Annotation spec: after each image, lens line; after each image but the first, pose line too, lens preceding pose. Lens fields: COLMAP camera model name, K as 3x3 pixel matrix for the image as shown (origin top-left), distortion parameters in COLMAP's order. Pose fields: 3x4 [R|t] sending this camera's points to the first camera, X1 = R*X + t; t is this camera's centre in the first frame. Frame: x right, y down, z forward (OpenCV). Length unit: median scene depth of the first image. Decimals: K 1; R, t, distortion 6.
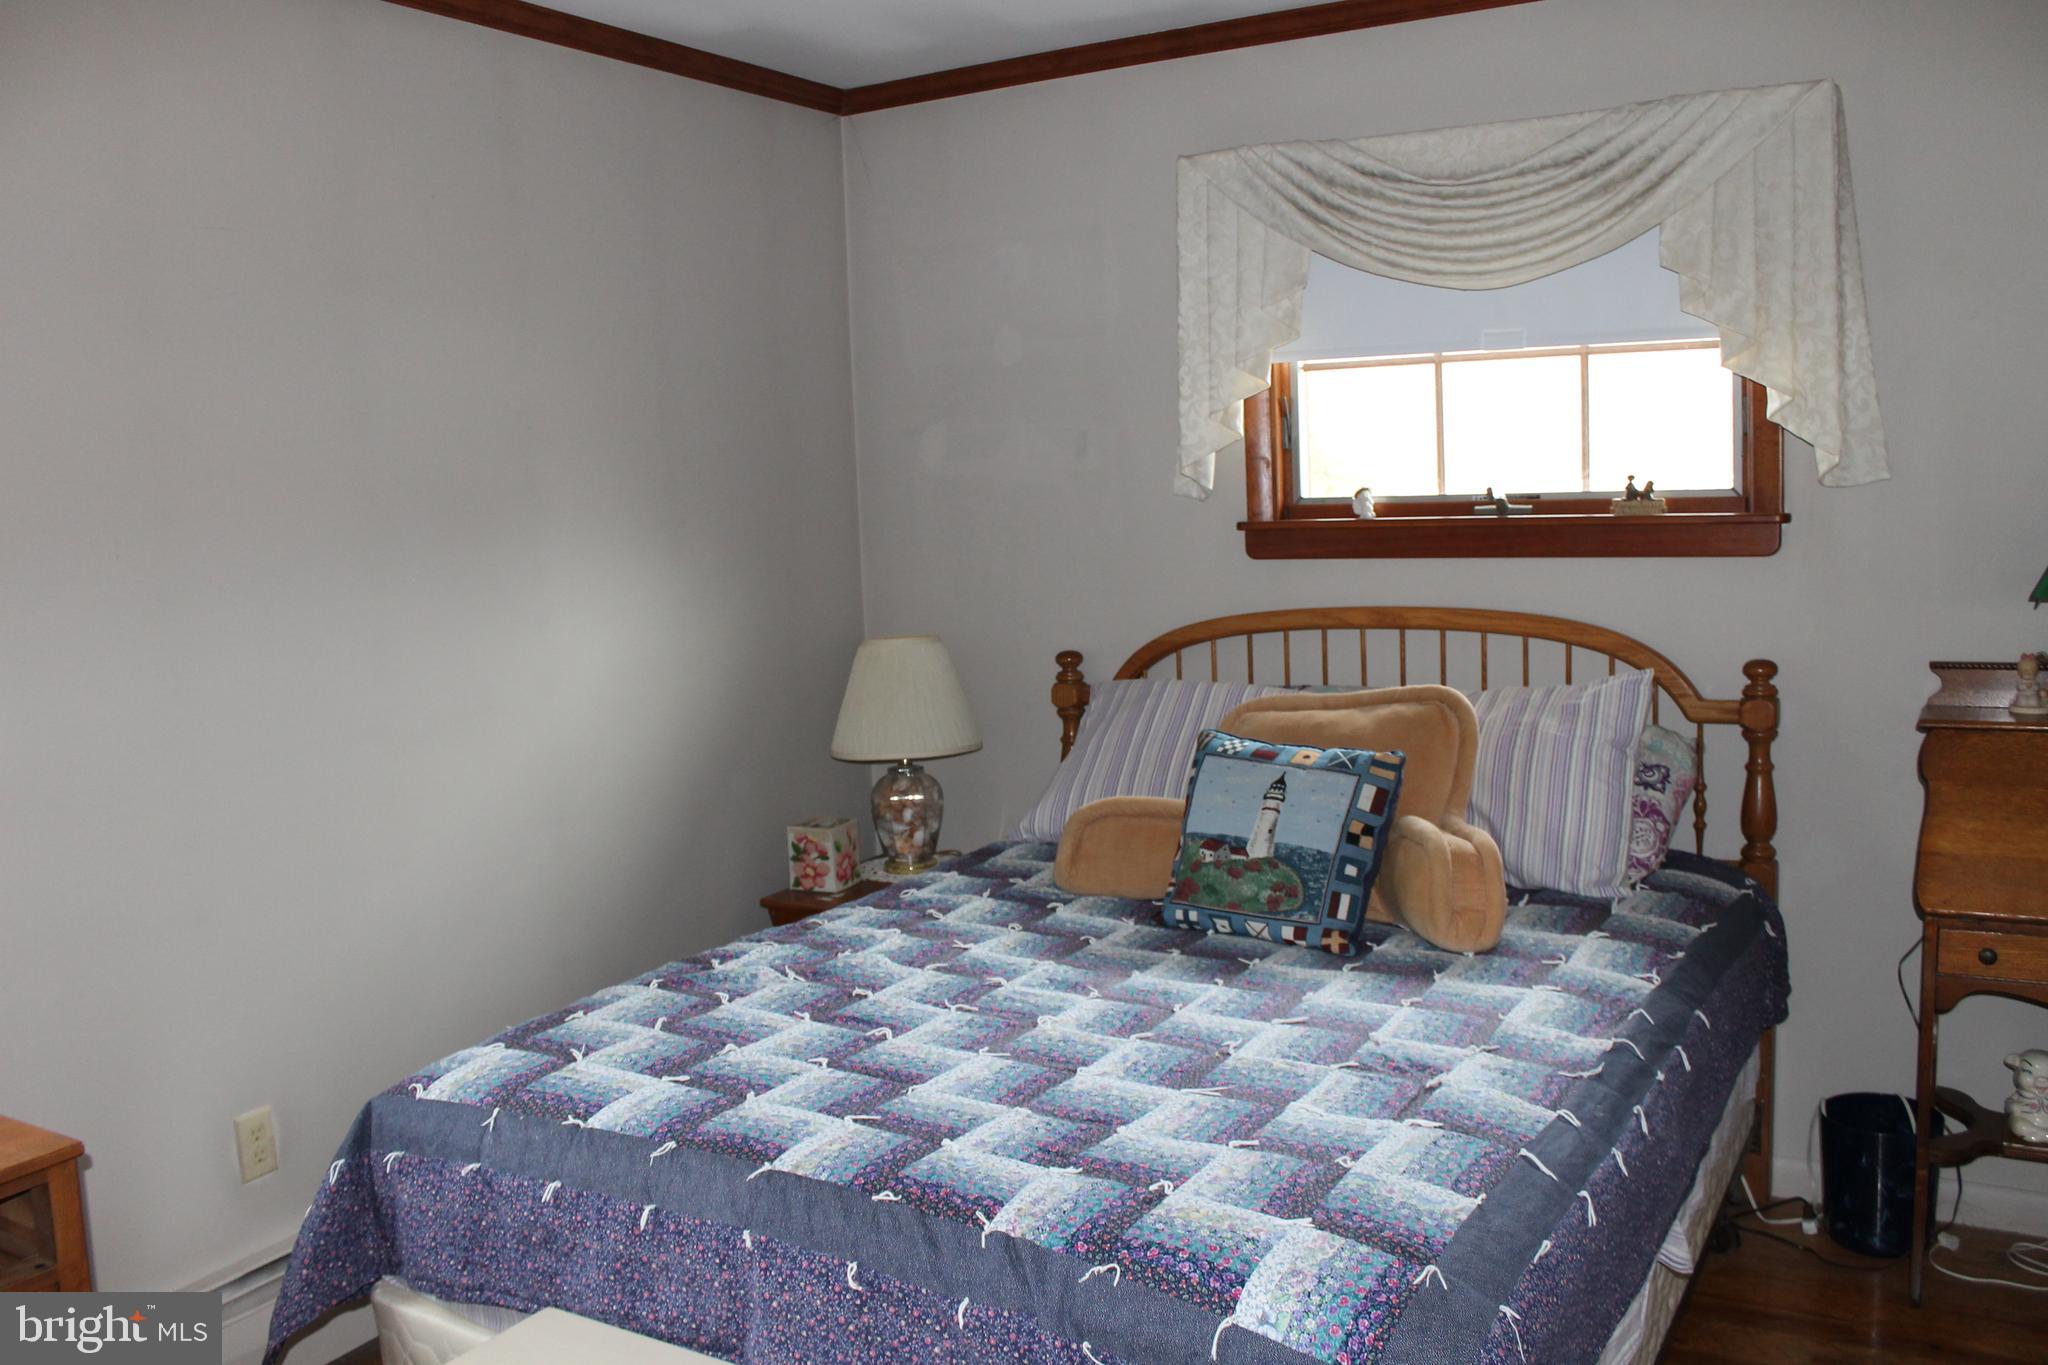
lens RADIAL K [[1722.8, 0, 1024.0], [0, 1722.8, 682.5], [0, 0, 1]] dist [-0.161675, 0.145120]
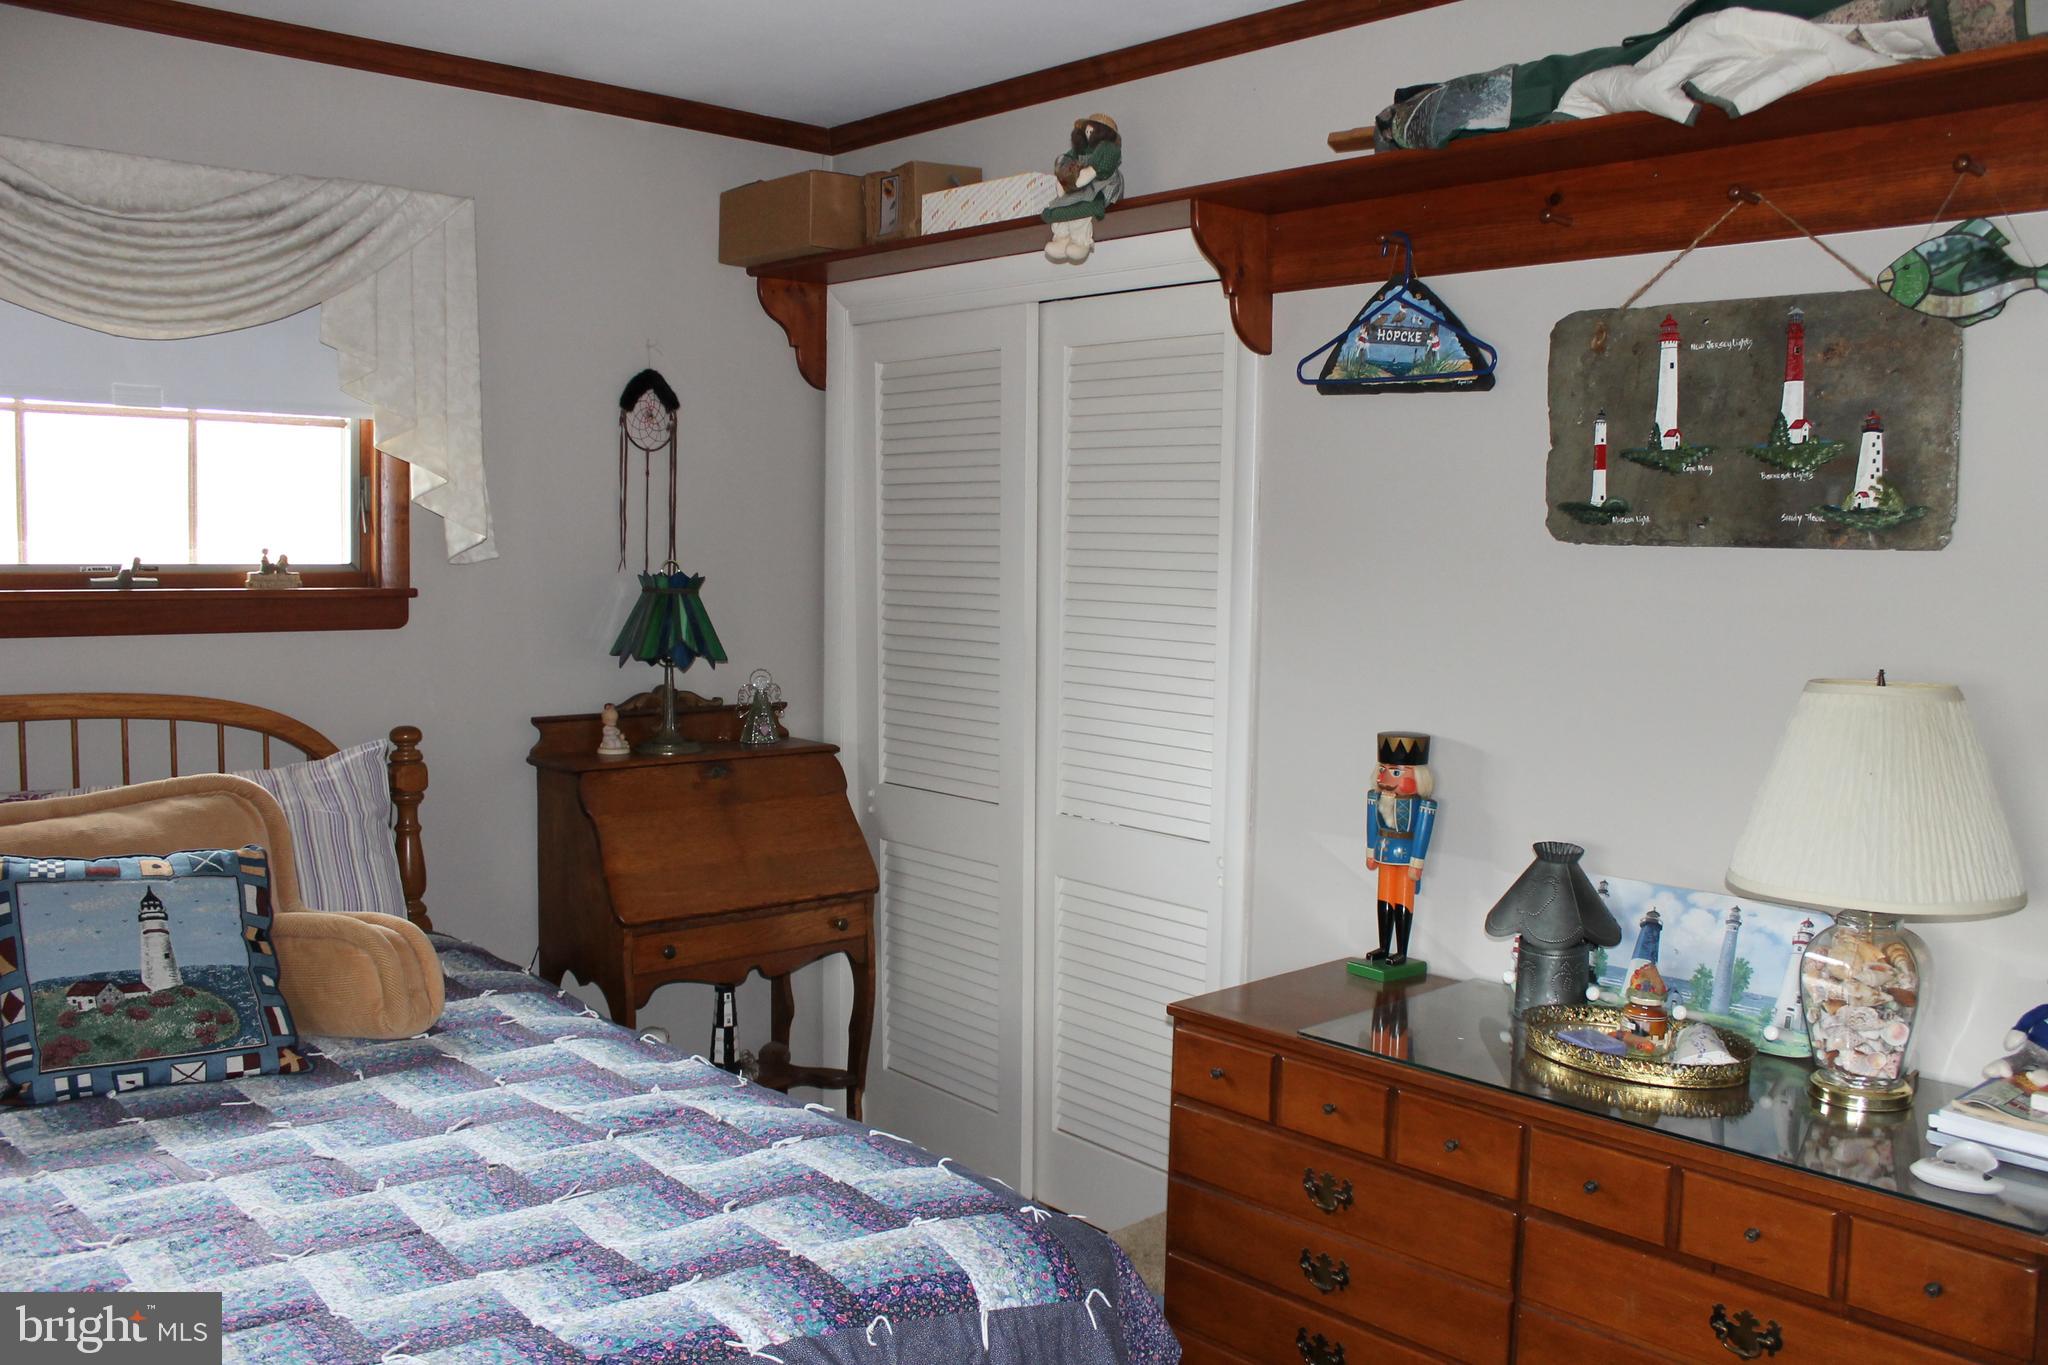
lens RADIAL K [[1722.8, 0, 1024.0], [0, 1722.8, 682.5], [0, 0, 1]] dist [-0.161675, 0.145120]
pose [[0.308730, -0.032842, 0.950582, -0.505924], [0.083285, 0.996498, 0.007379, -0.018633], [-0.947496, 0.076891, 0.310385, 0.340040]]
